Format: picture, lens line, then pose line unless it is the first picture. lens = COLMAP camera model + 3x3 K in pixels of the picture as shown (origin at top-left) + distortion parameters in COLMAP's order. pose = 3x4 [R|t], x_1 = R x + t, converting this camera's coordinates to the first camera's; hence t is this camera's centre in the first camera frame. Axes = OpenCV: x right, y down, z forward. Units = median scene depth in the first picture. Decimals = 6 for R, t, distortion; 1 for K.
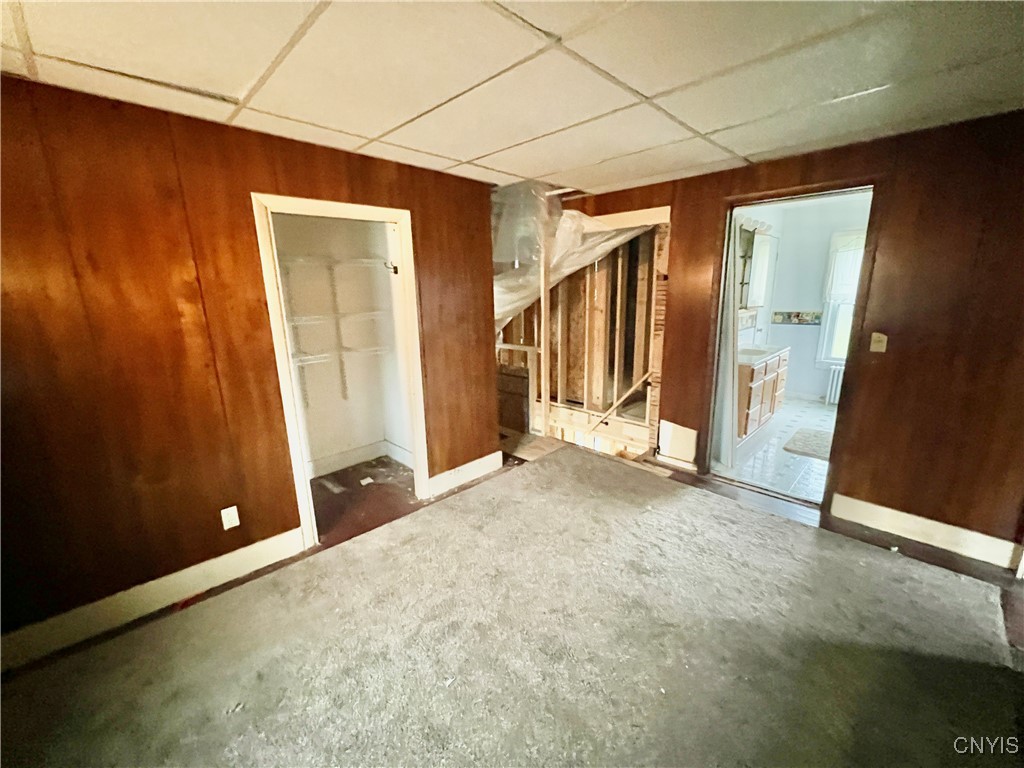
lens RADIAL K [[410.6, 0, 508.5], [0, 410.6, 383.9], [0, 0, 1]] dist [-0.001011, 0.000106]
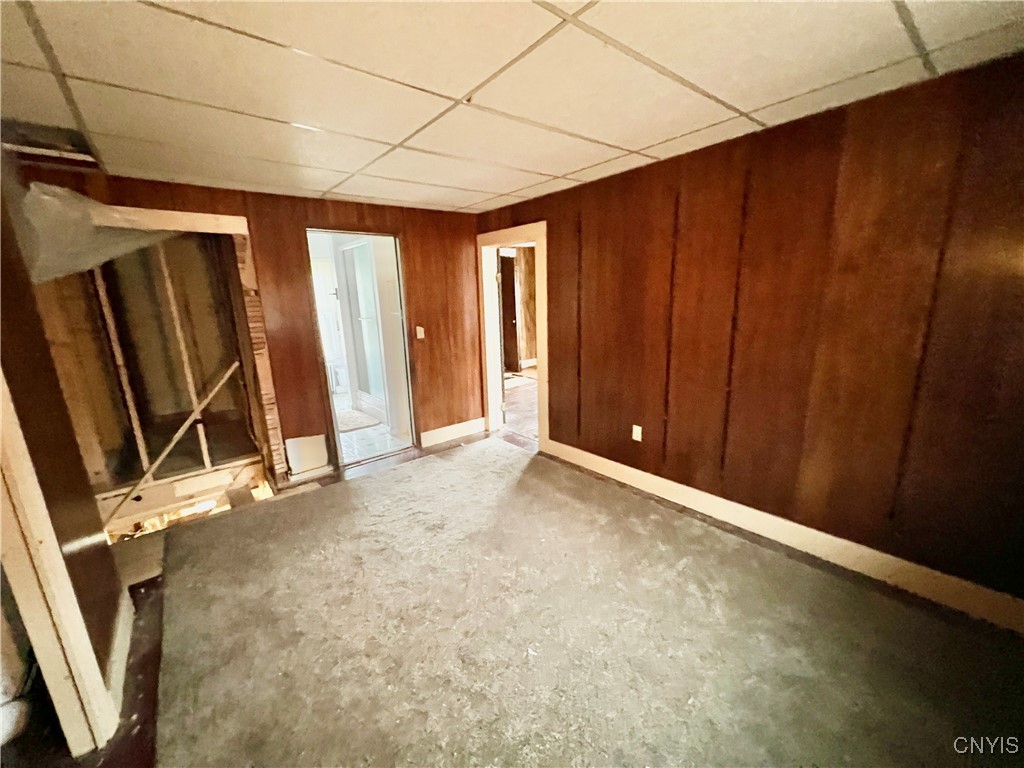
lens RADIAL K [[410.6, 0, 508.5], [0, 410.6, 383.9], [0, 0, 1]] dist [-0.001011, 0.000106]
pose [[0.094317, -0.203413, 0.974540, -0.596576], [0.254742, 0.951245, 0.173896, -0.087074], [-0.962399, 0.231854, 0.141537, 0.411201]]
